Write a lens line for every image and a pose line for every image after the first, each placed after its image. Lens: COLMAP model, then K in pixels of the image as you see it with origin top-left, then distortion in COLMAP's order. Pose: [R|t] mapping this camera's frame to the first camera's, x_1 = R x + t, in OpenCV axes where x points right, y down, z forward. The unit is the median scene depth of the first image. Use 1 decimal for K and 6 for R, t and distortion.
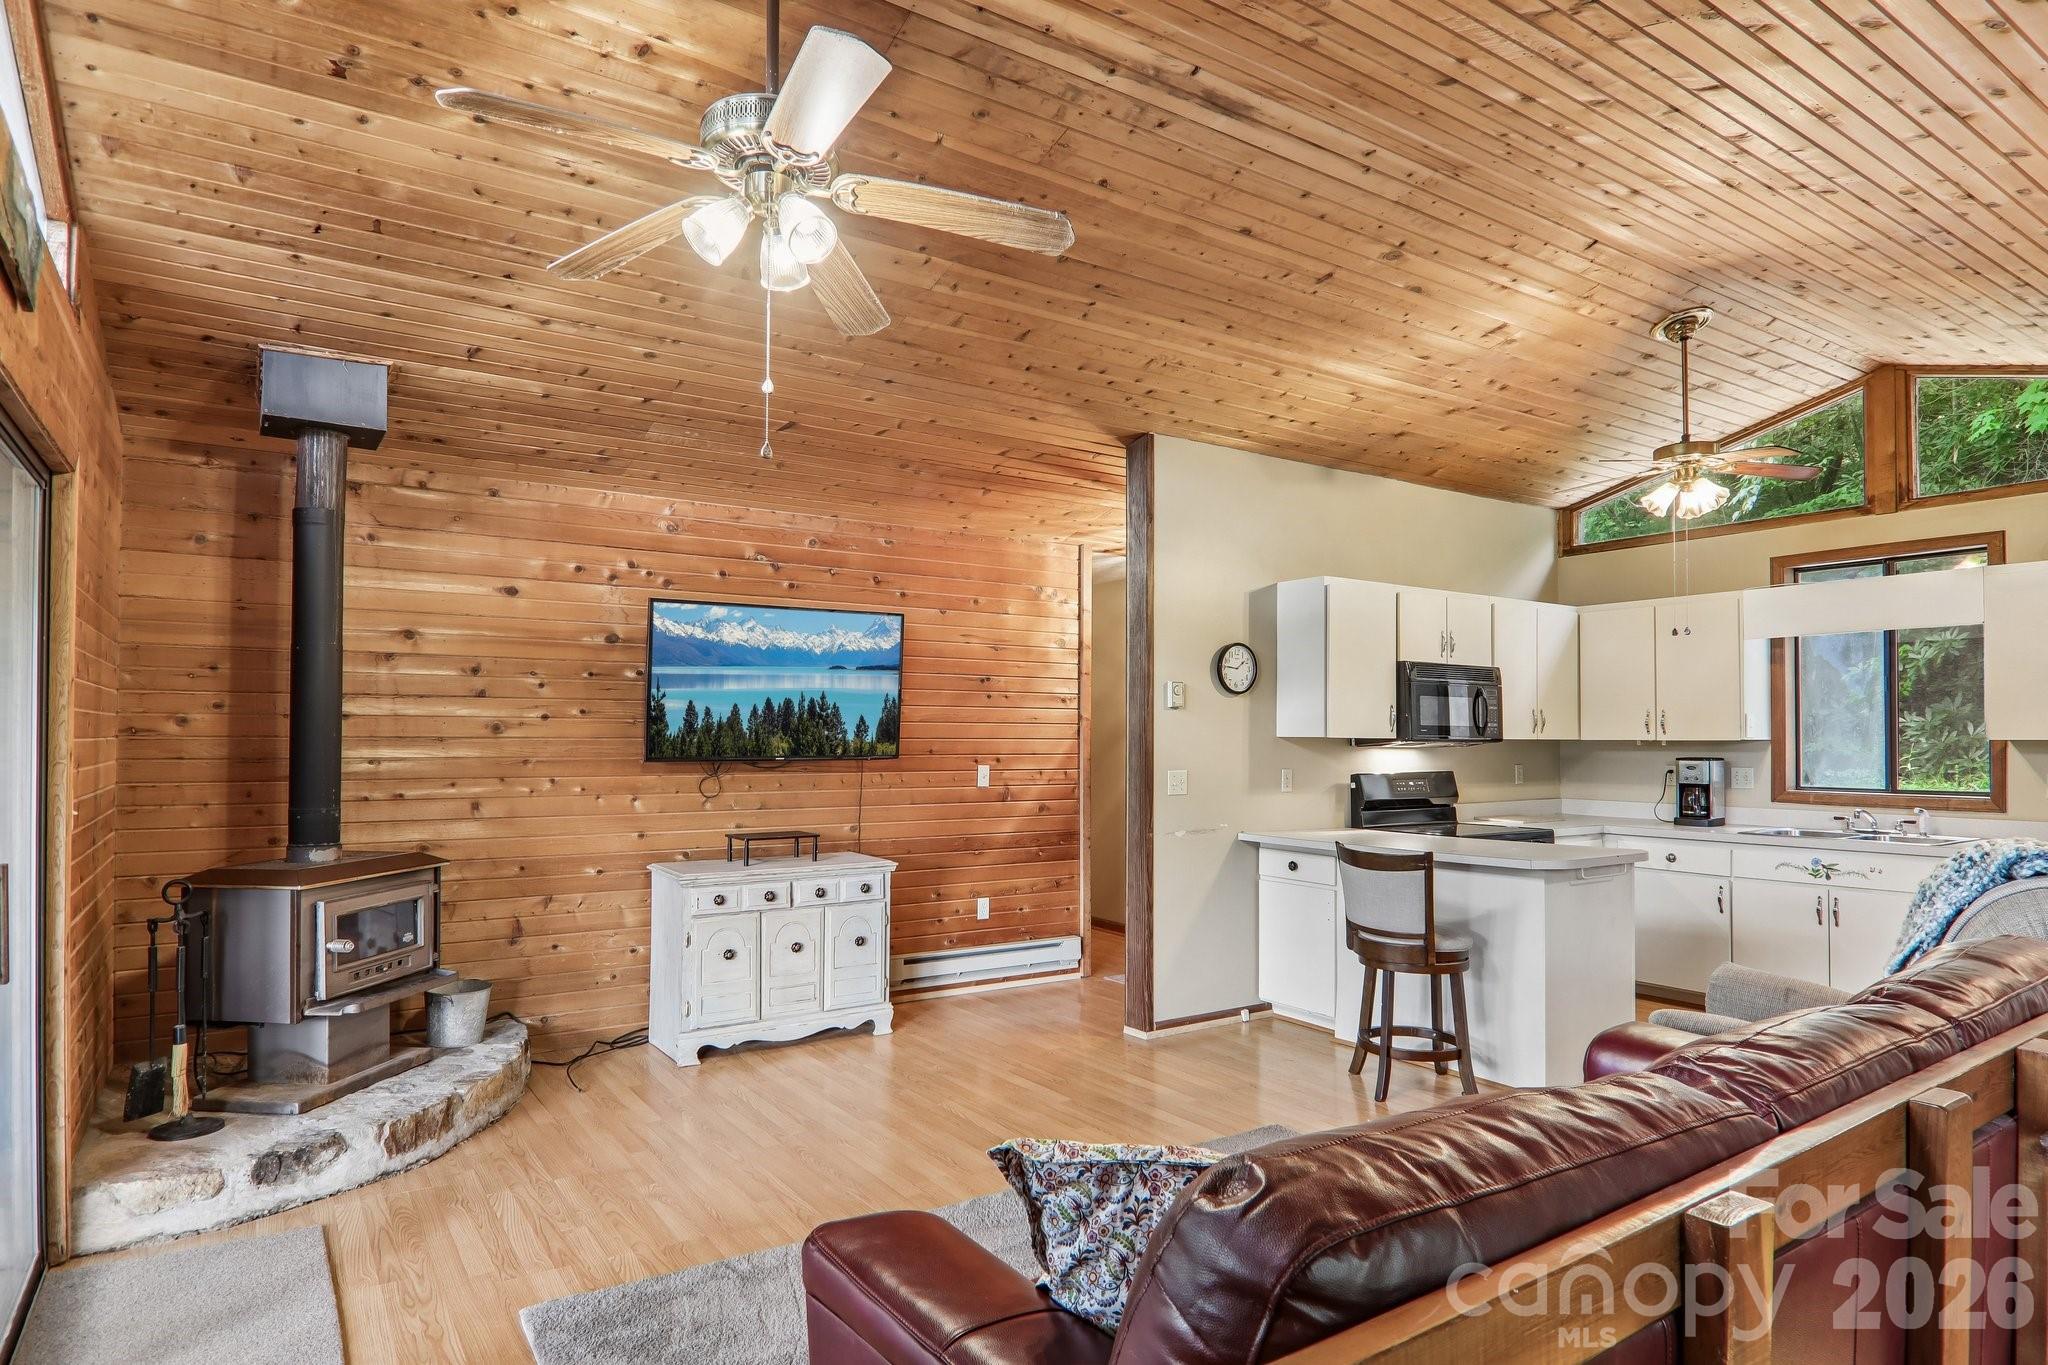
lens RADIAL K [[1162.9, 0, 1033.4], [0, 1162.9, 716.2], [0, 0, 1]] dist [0.000365, -0.017039]
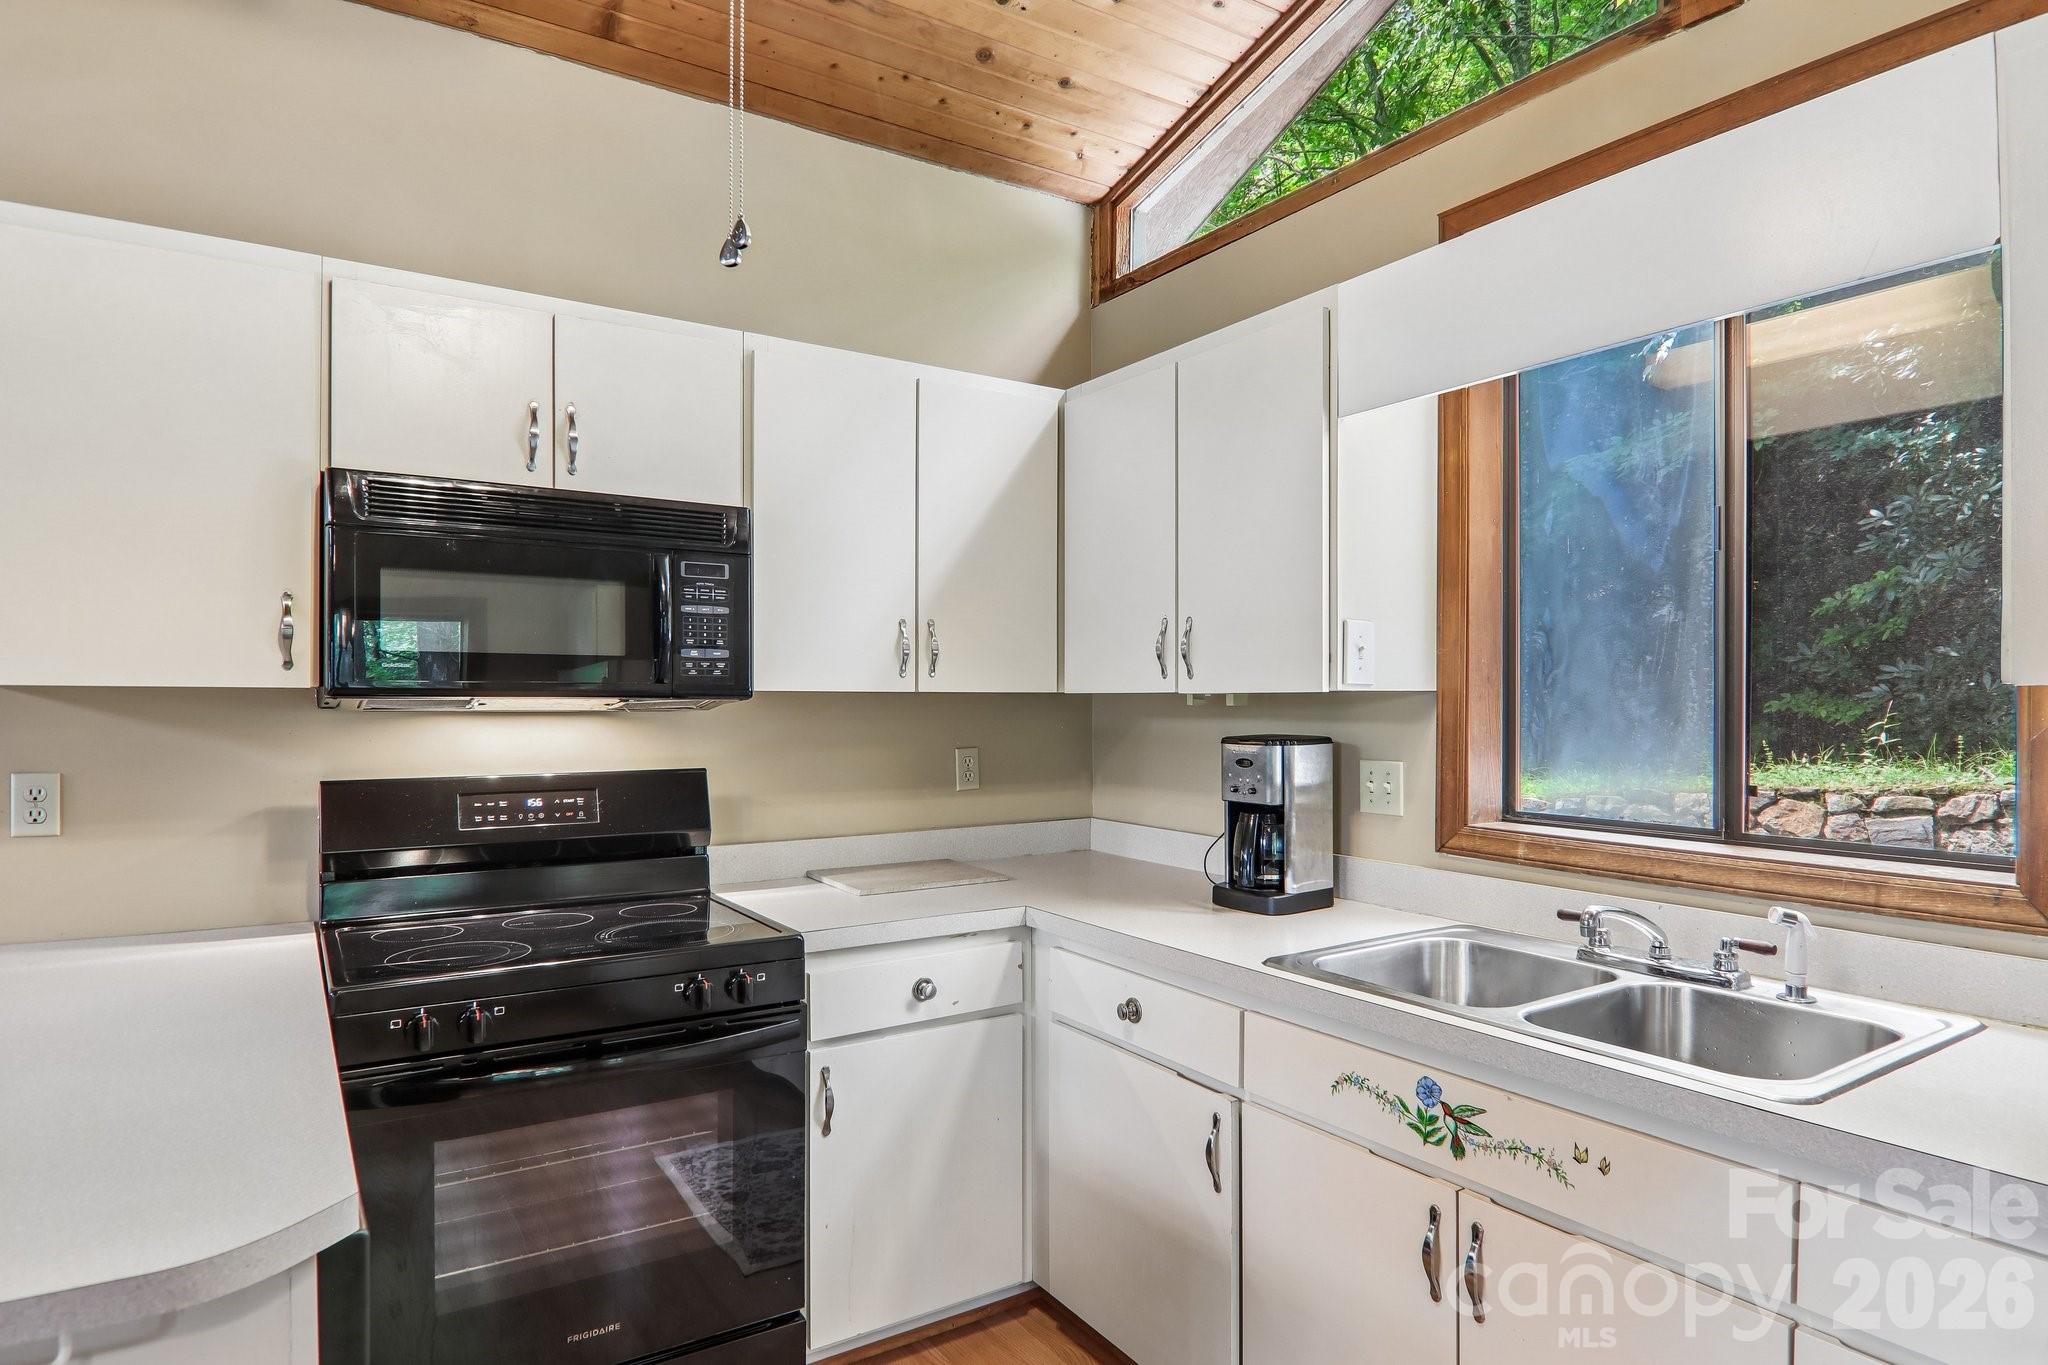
lens RADIAL K [[1162.9, 0, 1029.9], [0, 1162.9, 702.8], [0, 0, 1]] dist [0.000365, -0.017039]
pose [[0.999898, -0.001355, -0.014216, 0.531268], [0.001686, 0.999728, 0.023281, 0.015594], [0.014180, -0.023303, 0.999628, 0.642805]]
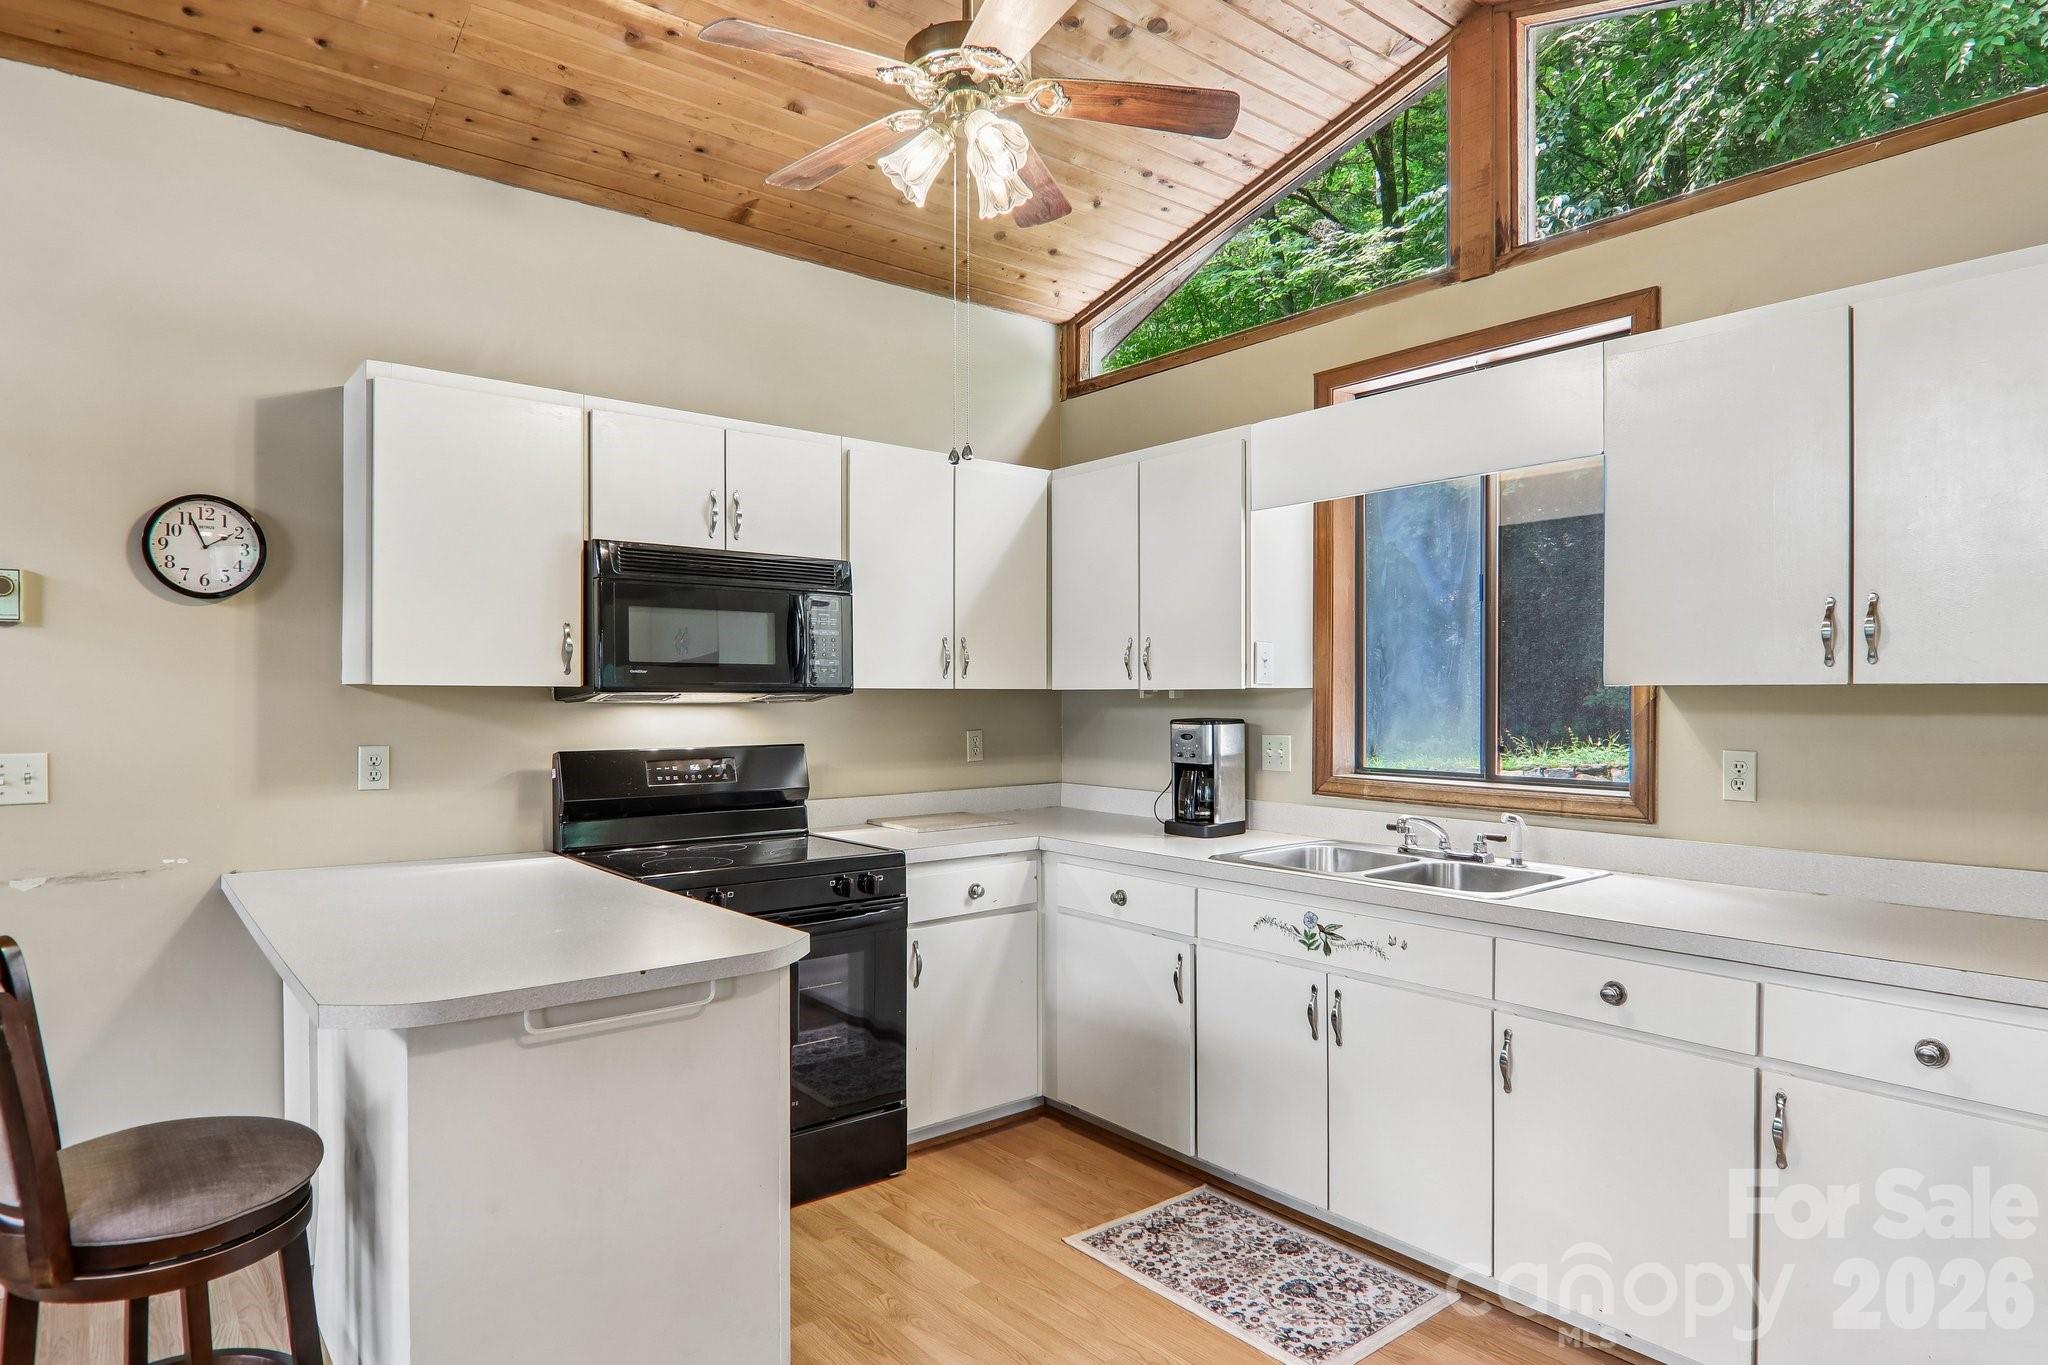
lens RADIAL K [[1162.9, 0, 1032.3], [0, 1162.9, 703.7], [0, 0, 1]] dist [0.000365, -0.017039]
pose [[0.995715, -0.003474, 0.092409, 0.462859], [0.000955, 0.999627, 0.027295, 0.012442], [-0.092470, -0.027090, 0.995347, 0.451597]]
